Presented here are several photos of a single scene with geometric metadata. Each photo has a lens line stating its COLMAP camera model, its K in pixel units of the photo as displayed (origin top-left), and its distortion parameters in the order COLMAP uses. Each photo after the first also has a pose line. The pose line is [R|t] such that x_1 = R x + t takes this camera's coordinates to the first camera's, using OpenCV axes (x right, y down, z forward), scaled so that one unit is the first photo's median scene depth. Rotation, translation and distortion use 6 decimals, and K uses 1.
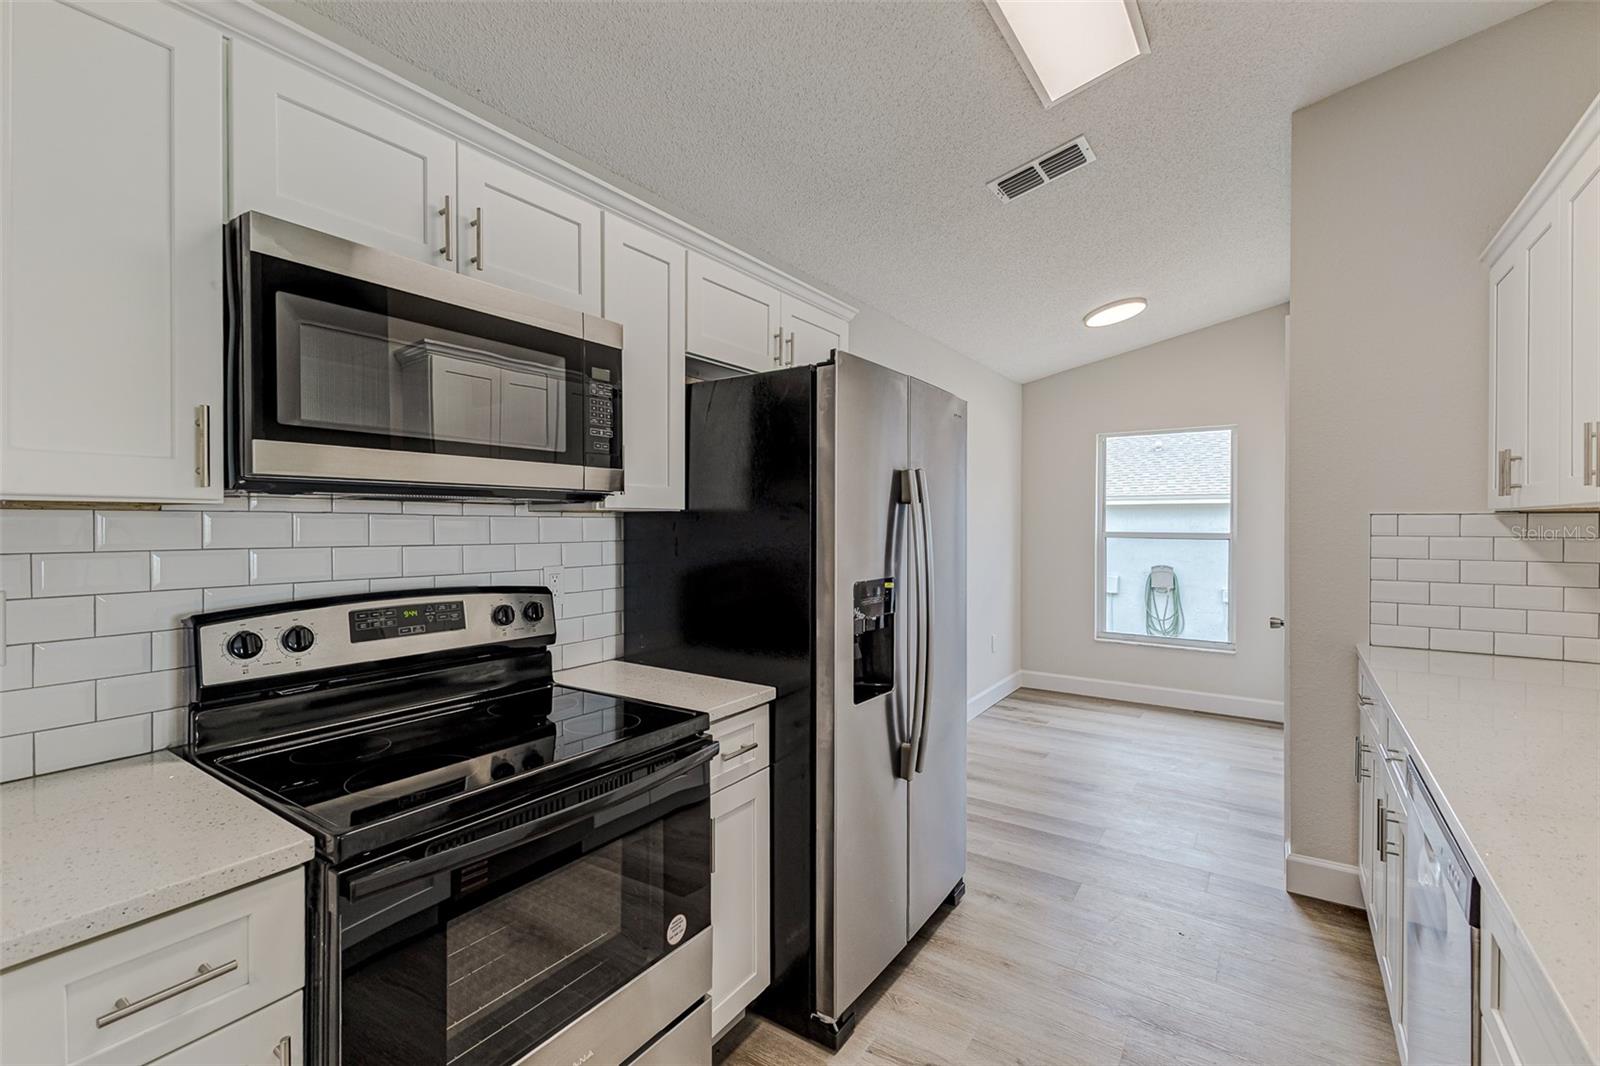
lens RADIAL K [[704.1, 0, 776.8], [0, 704.1, 527.1], [0, 0, 1]] dist [0.007499, 0.000166]
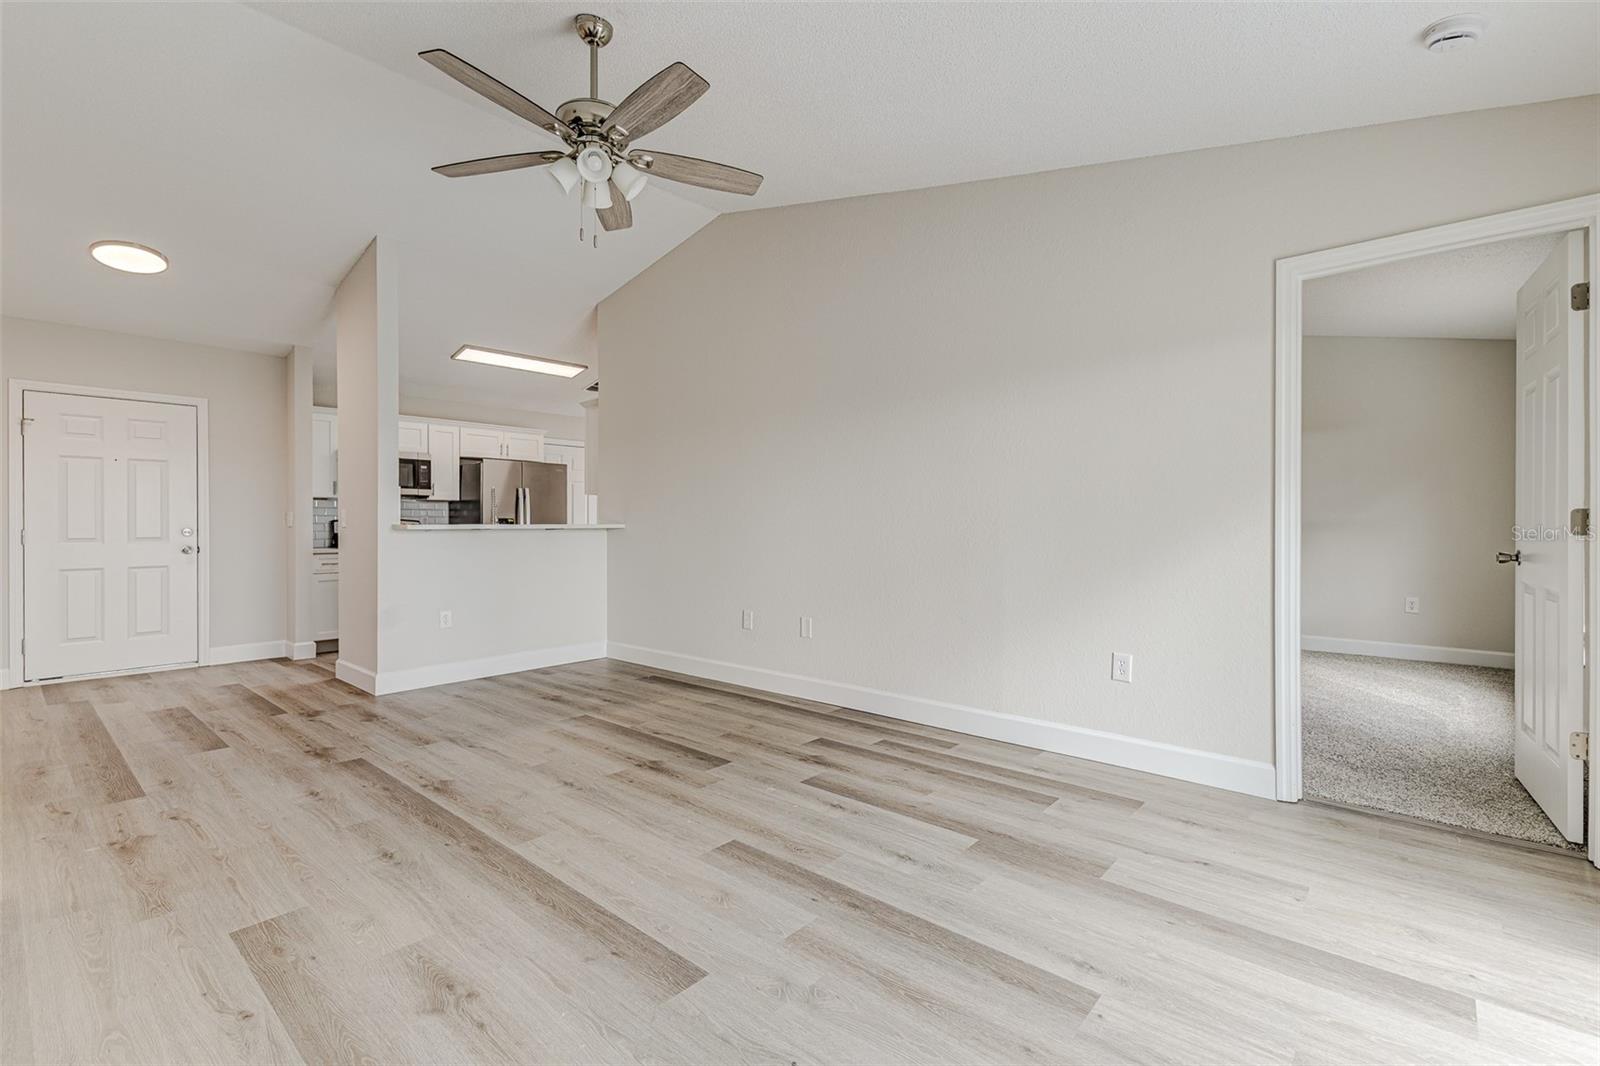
lens RADIAL K [[704.1, 0, 804.7], [0, 704.1, 531.5], [0, 0, 1]] dist [0.007499, 0.000166]
pose [[0.993008, -0.001664, -0.118037, 2.072436], [0.002201, 0.999988, 0.004426, 0.124834], [0.118028, -0.004655, 0.992999, -2.407464]]
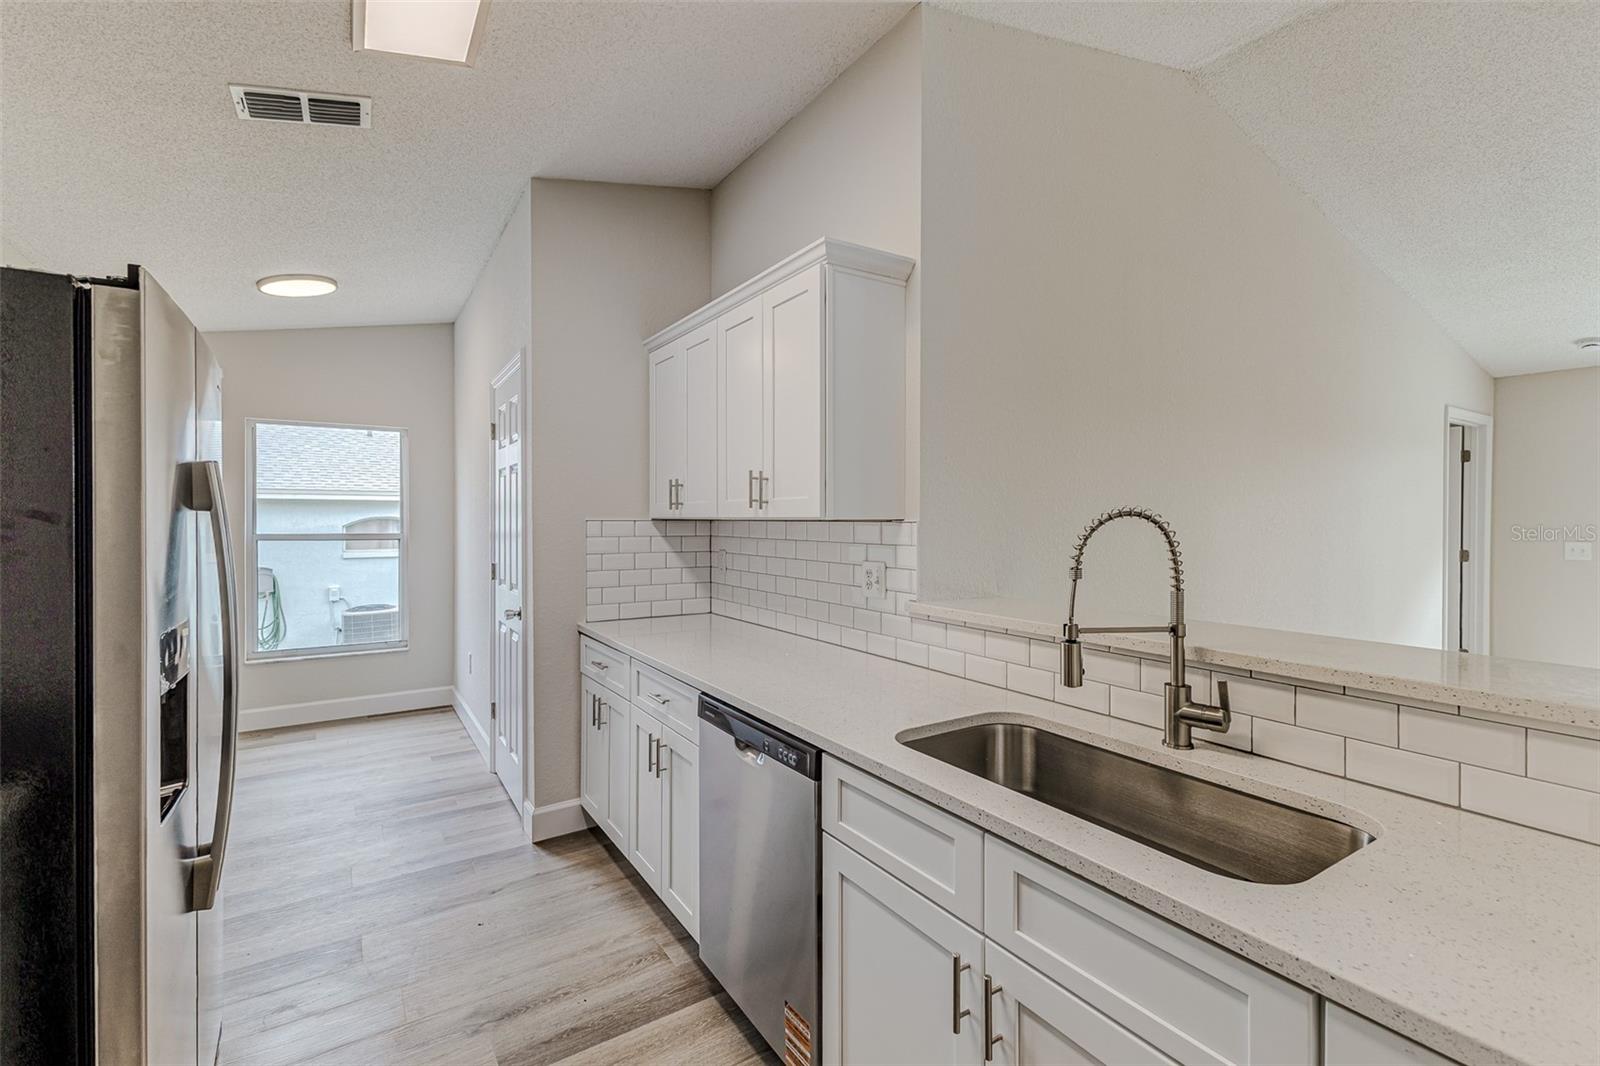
lens RADIAL K [[704.1, 0, 809.7], [0, 704.1, 522.5], [0, 0, 1]] dist [0.007499, 0.000166]
pose [[0.358385, -0.007297, 0.933545, -0.252305], [0.006150, 0.999966, 0.005456, -0.022716], [-0.933553, 0.003786, 0.358418, 0.194995]]
